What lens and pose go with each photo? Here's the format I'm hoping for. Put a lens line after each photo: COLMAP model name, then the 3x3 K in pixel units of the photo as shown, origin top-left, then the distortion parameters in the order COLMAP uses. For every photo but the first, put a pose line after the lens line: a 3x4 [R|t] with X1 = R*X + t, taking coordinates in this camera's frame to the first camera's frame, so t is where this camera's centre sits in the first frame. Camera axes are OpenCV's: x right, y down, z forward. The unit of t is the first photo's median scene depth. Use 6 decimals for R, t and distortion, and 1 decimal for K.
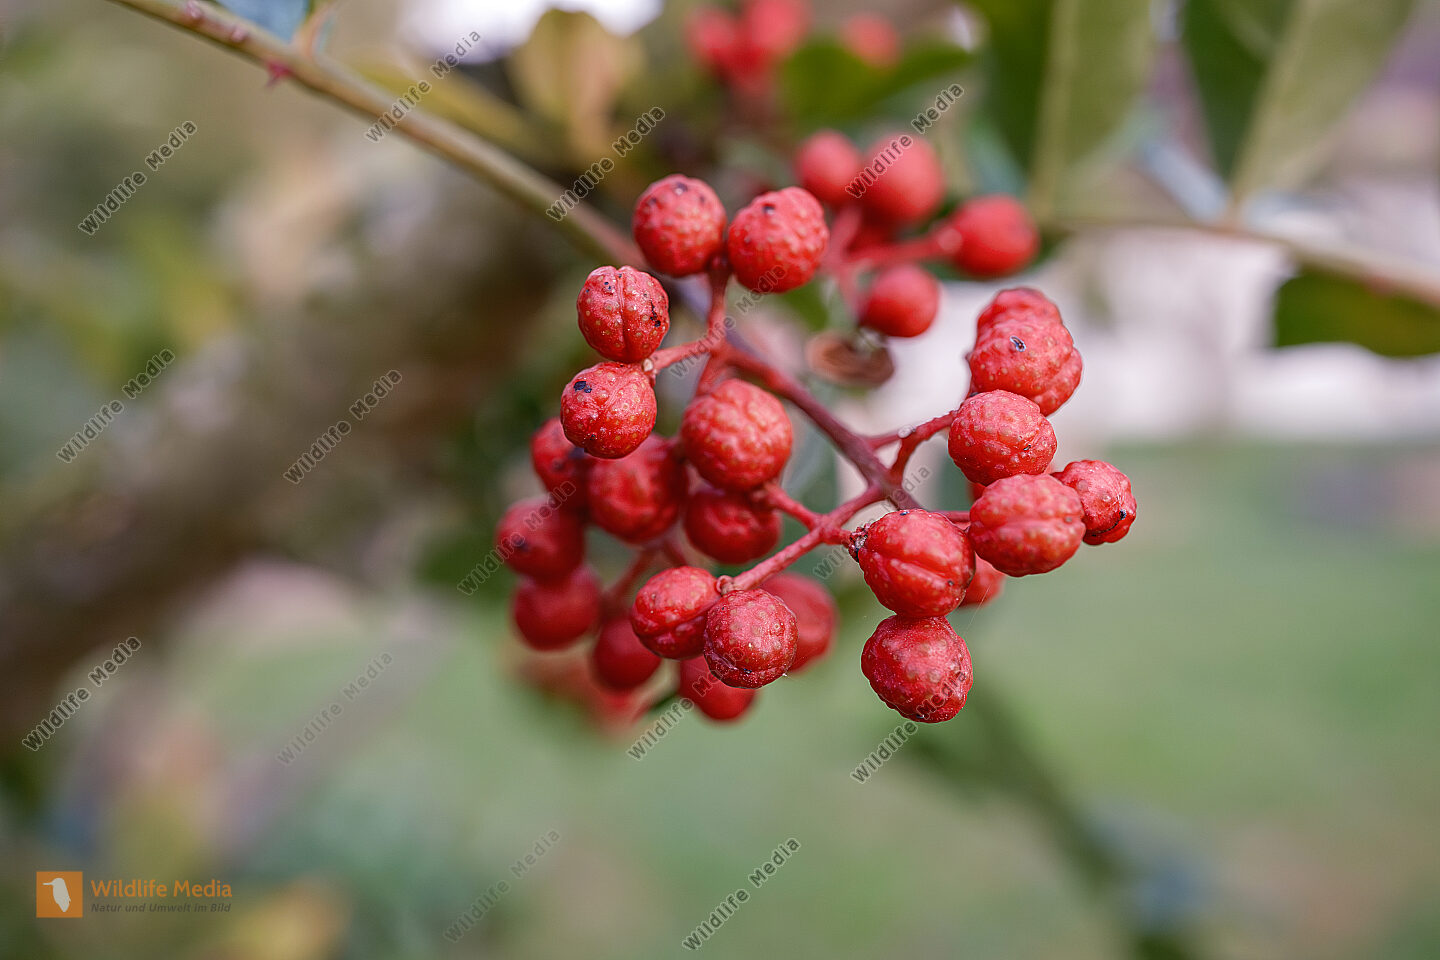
lens RADIAL K [[1711.1, 0, 720.0], [0, 1711.1, 480.0], [0, 0, 1]] dist [0.045701, -0.010699]
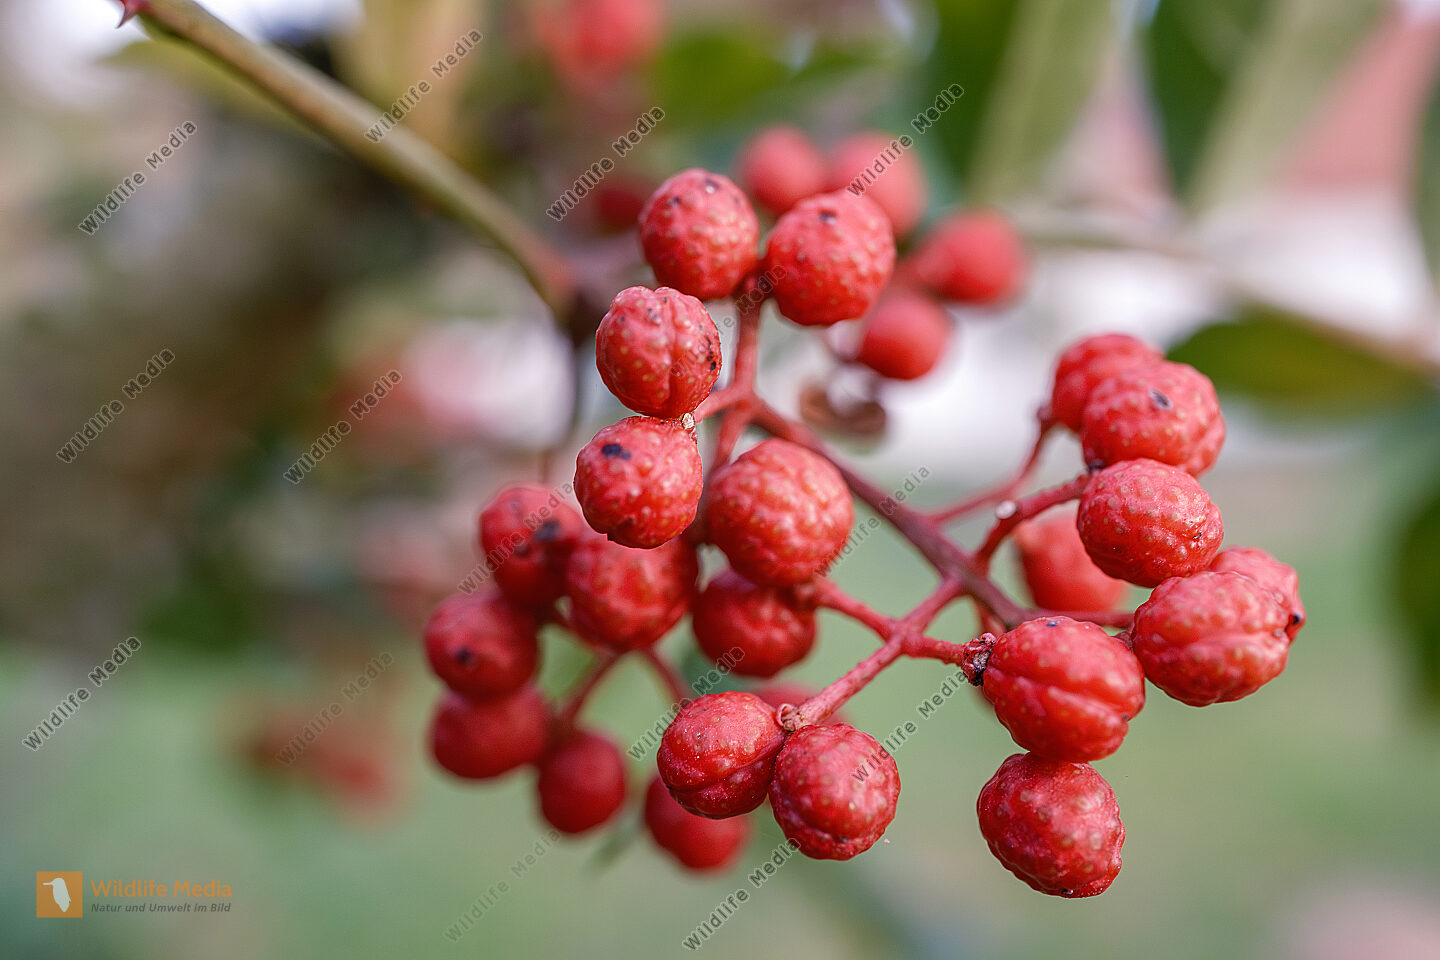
lens RADIAL K [[1711.1, 0, 720.0], [0, 1711.1, 480.0], [0, 0, 1]] dist [0.045701, -0.010699]
pose [[0.978674, 0.003352, 0.205391, -0.182303], [-0.000390, 0.999895, -0.014463, -0.031361], [-0.205418, 0.014075, 0.978573, 0.276808]]
